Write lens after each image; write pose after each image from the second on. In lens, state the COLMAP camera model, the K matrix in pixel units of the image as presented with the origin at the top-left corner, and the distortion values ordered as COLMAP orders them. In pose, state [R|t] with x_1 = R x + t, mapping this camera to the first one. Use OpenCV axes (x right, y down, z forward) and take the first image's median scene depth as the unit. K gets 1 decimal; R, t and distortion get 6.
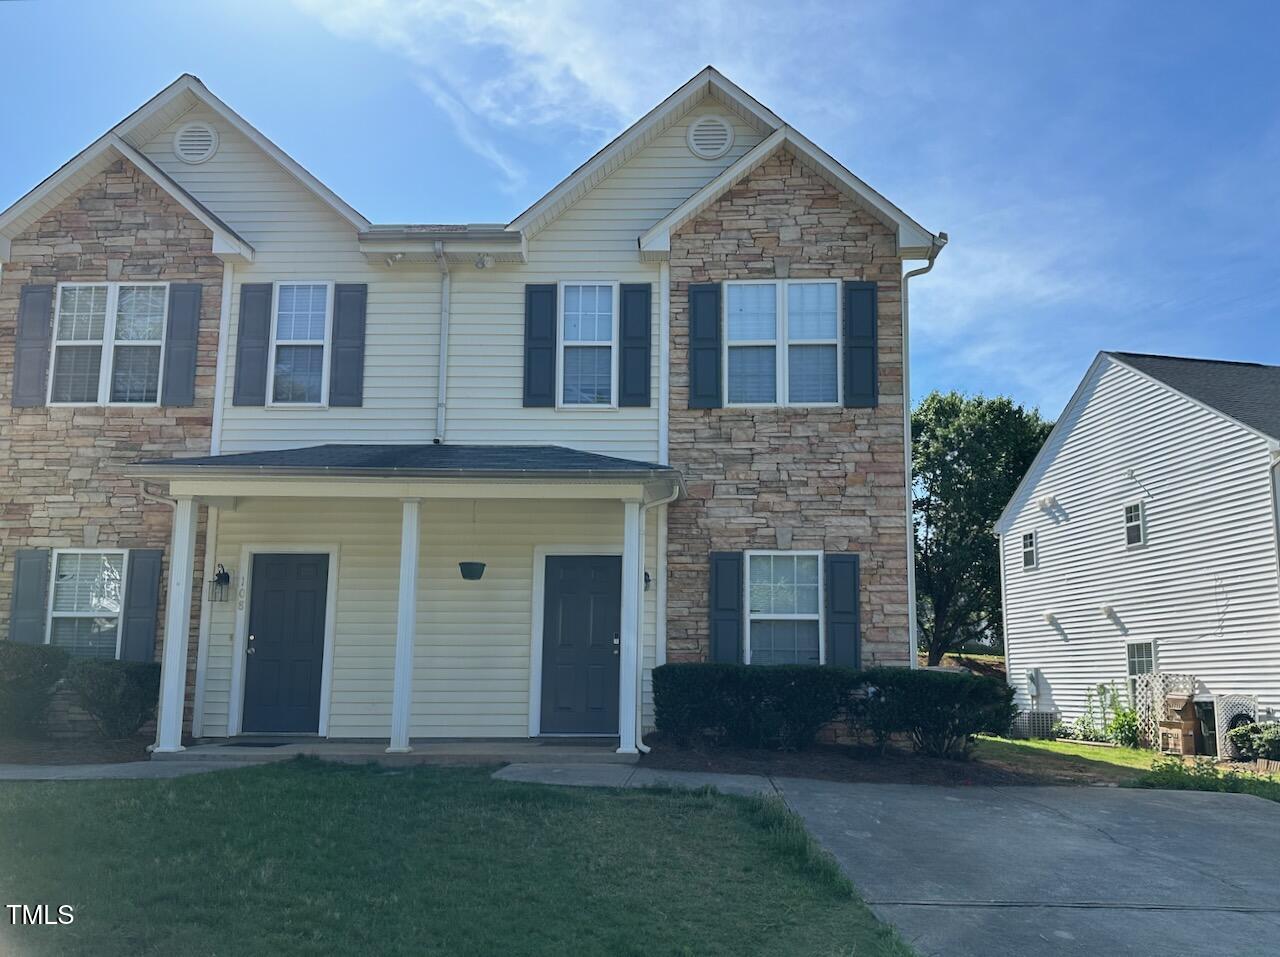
lens RADIAL K [[1033.5, 0, 666.8], [0, 1033.5, 542.4], [0, 0, 1]] dist [0.154341, -0.283714]
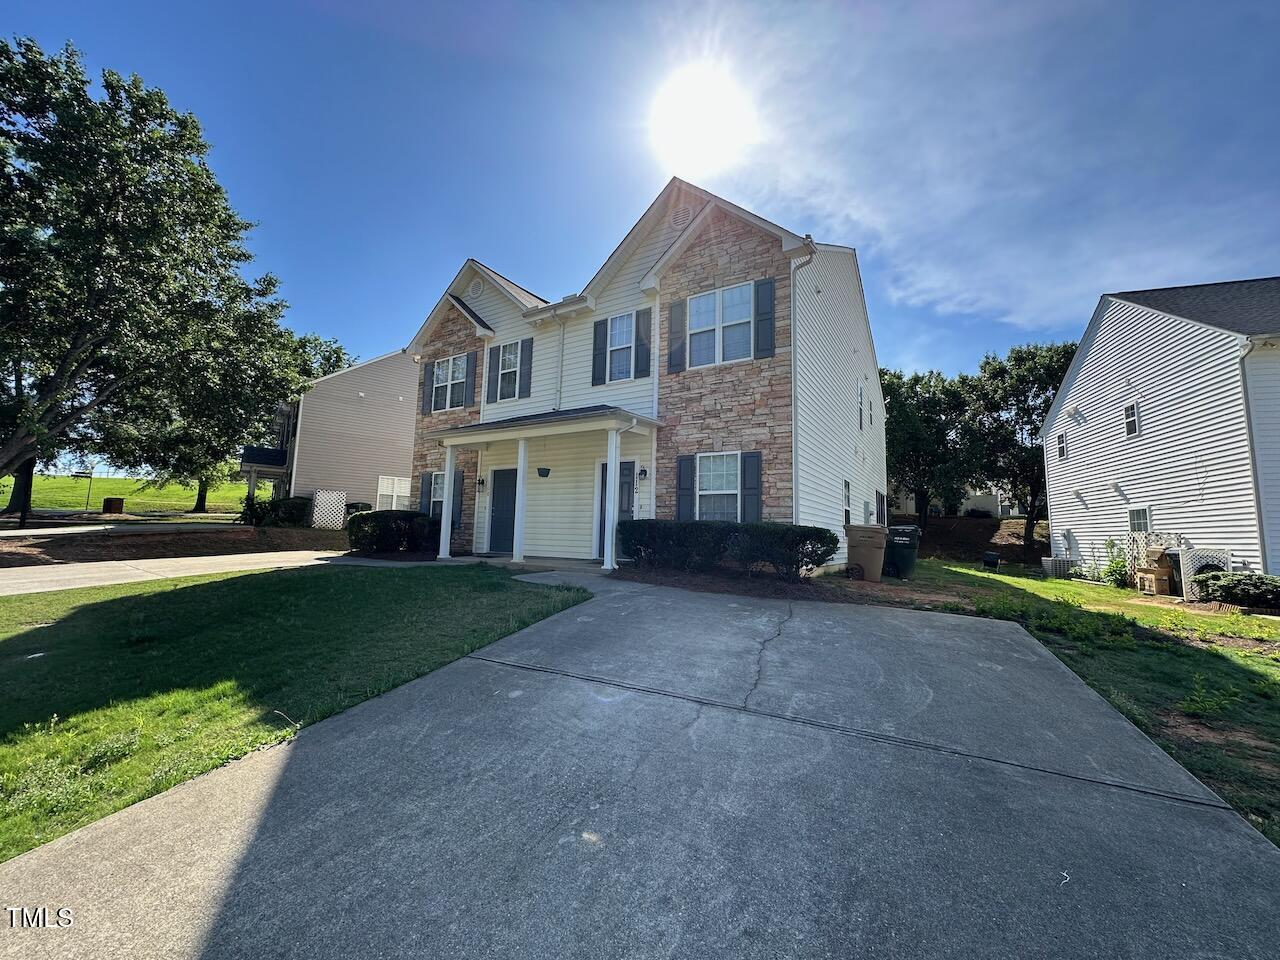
lens RADIAL K [[514.8, 0, 631.1], [0, 514.8, 480.5], [0, 0, 1]] dist [-0.002952, -0.000400]
pose [[0.861929, -0.040096, -0.505441, 0.391503], [0.051188, 0.998656, 0.008069, 0.037870], [0.504439, -0.032827, 0.862823, 0.217869]]
